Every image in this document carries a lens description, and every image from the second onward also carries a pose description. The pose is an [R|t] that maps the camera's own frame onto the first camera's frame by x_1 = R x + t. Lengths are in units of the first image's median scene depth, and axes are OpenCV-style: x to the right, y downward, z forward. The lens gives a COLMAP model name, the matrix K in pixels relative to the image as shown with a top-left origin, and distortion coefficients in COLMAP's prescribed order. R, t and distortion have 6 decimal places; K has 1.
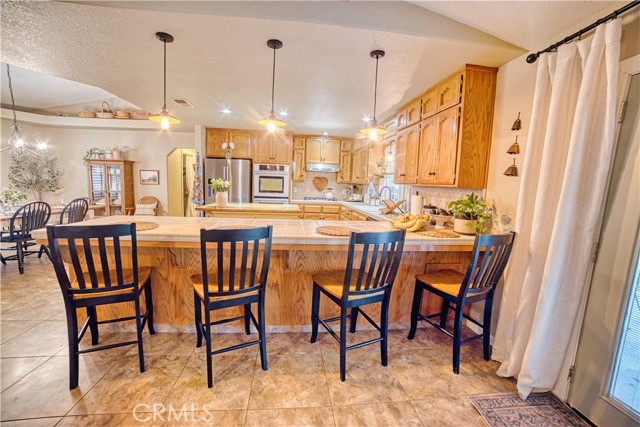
lens RADIAL K [[258.7, 0, 318.0], [0, 258.7, 216.8], [0, 0, 1]] dist [-0.104336, 0.034213]
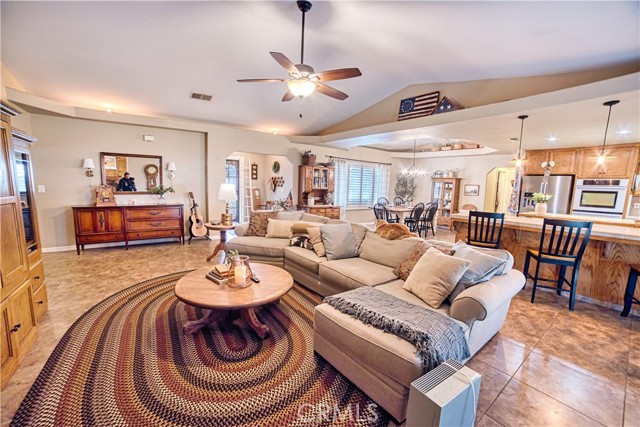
lens RADIAL K [[258.7, 0, 318.0], [0, 258.7, 216.8], [0, 0, 1]] dist [-0.104336, 0.034213]
pose [[0.501776, 0.083575, -0.860951, 0.080839], [-0.123505, 0.992046, 0.024320, 0.056871], [0.856135, 0.094128, 0.508107, -0.414534]]
